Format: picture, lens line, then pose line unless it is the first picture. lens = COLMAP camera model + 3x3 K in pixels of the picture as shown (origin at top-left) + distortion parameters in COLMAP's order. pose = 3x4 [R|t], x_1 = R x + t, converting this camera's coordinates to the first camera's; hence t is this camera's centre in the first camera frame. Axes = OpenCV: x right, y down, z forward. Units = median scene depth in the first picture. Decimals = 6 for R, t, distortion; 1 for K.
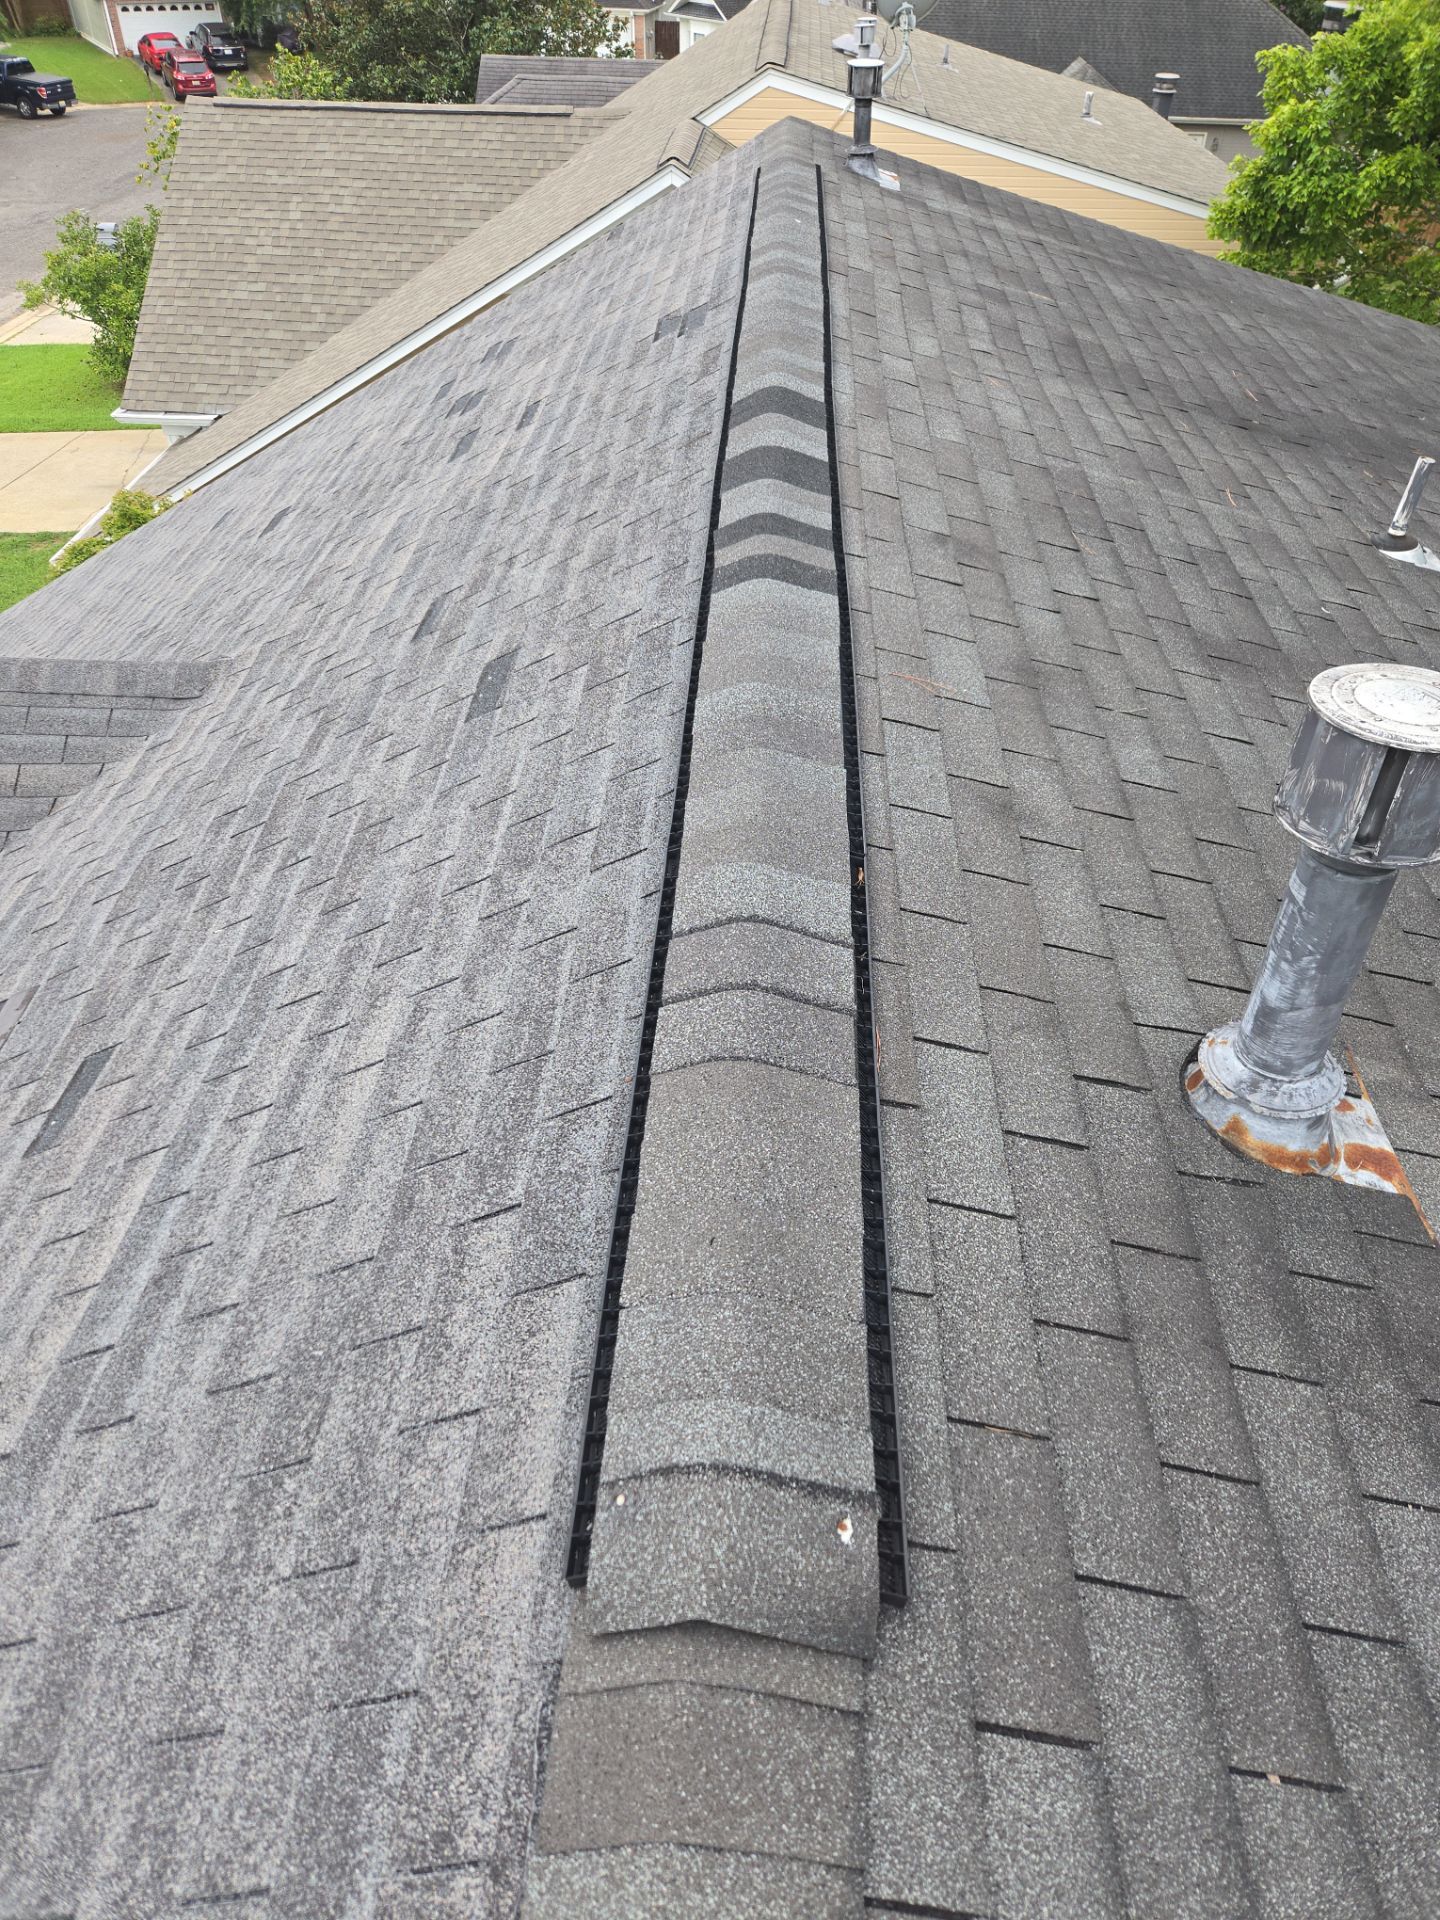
lens RADIAL K [[1211.4, 0, 760.9], [0, 1211.4, 1006.3], [0, 0, 1]] dist [0.004590, -0.012268]
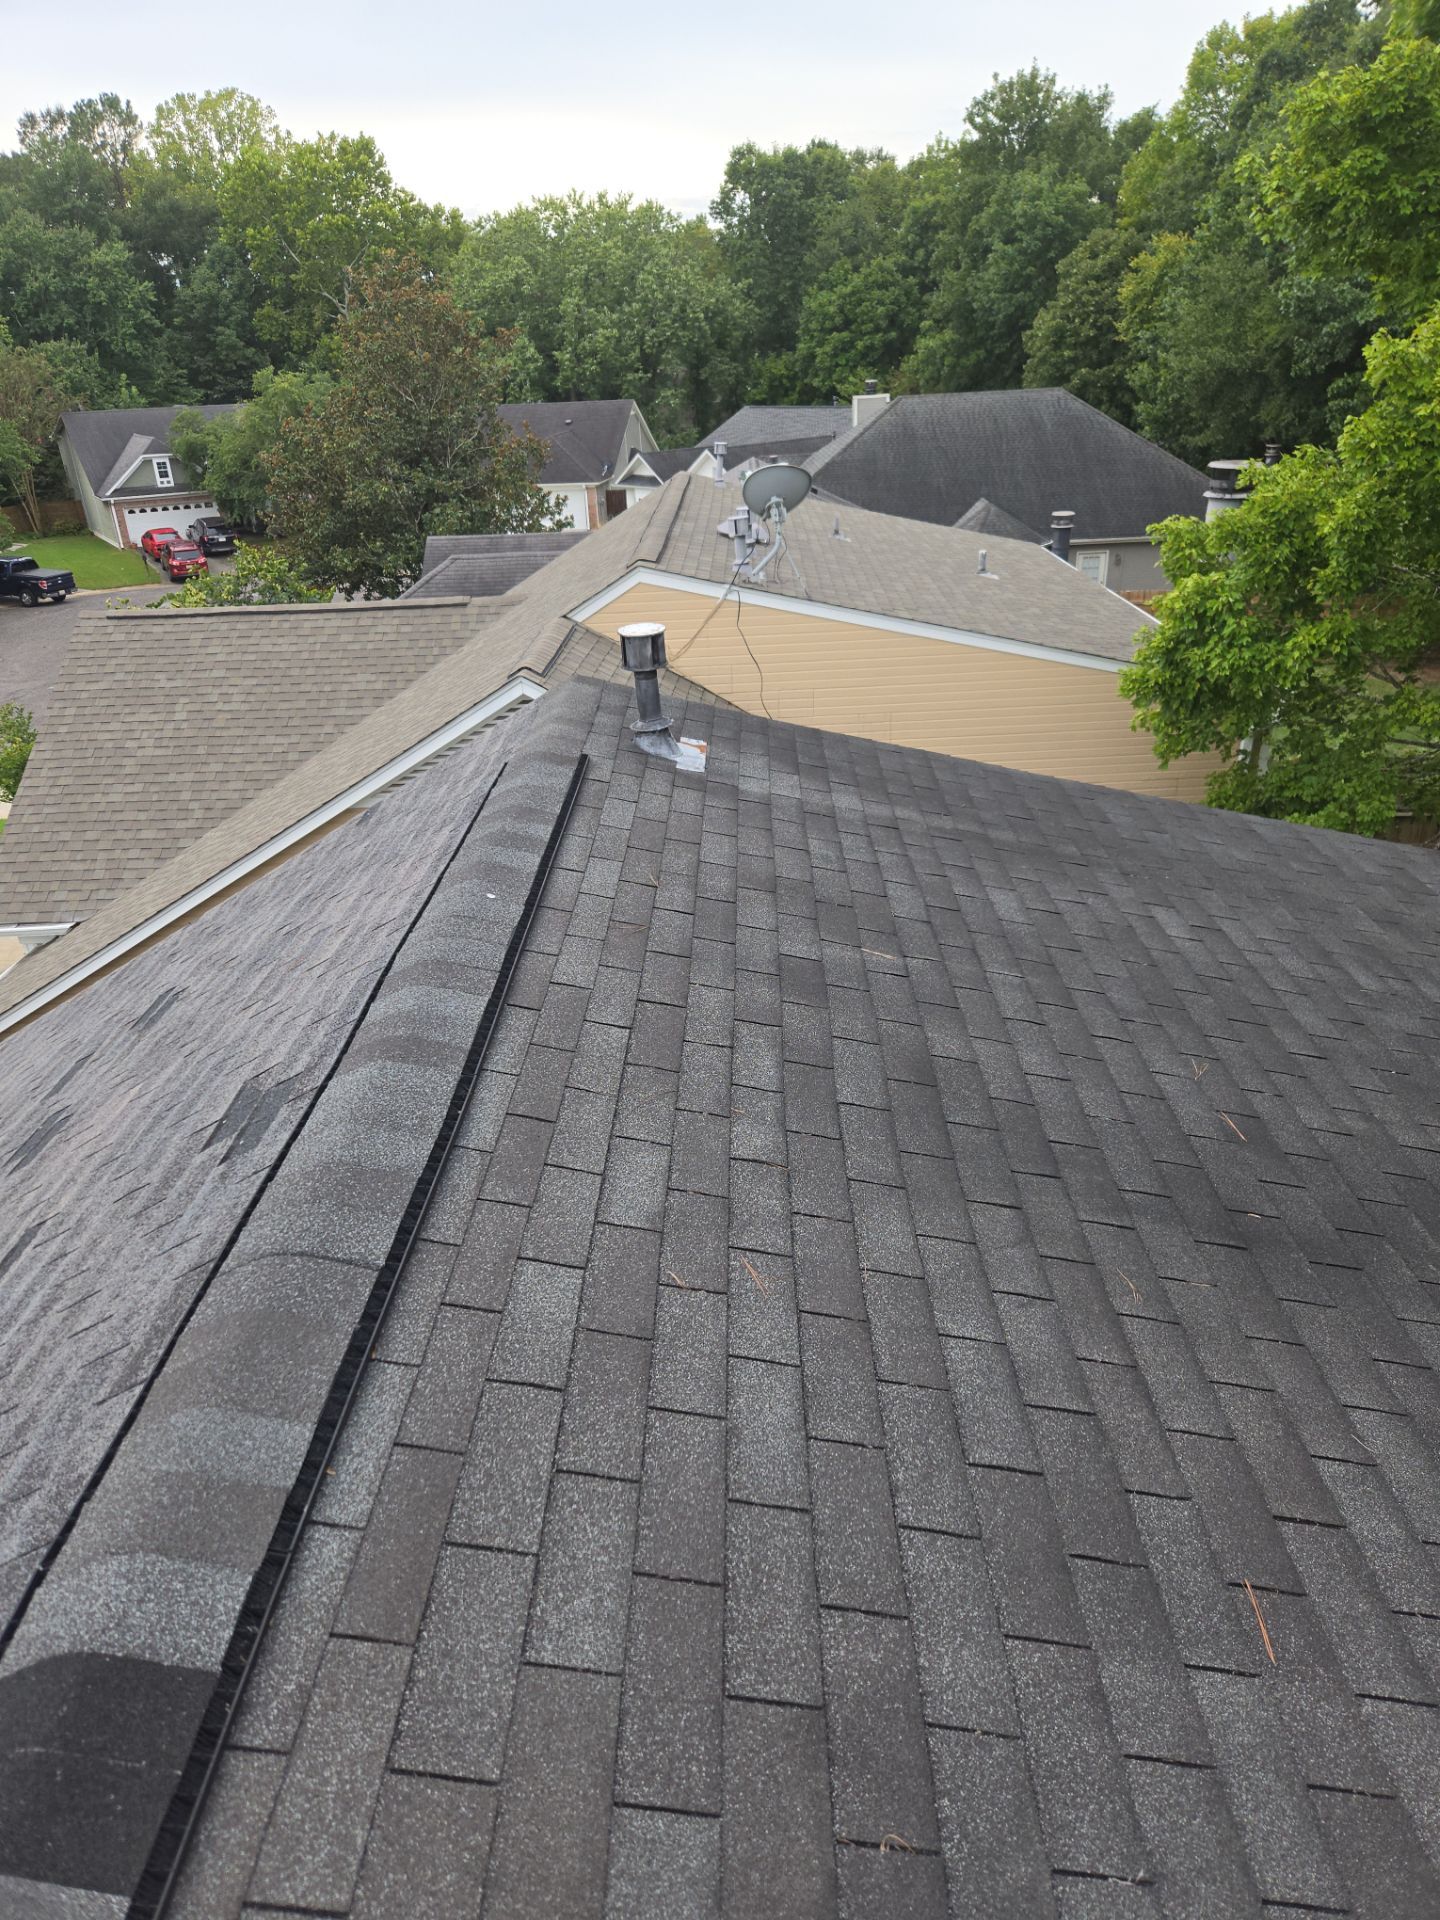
lens RADIAL K [[1211.4, 0, 760.9], [0, 1211.4, 1006.3], [0, 0, 1]] dist [0.004590, -0.012268]
pose [[0.997491, -0.070689, 0.003800, 0.059643], [0.069160, 0.961640, -0.265454, -0.144159], [0.015111, 0.265051, 0.964116, 0.136605]]
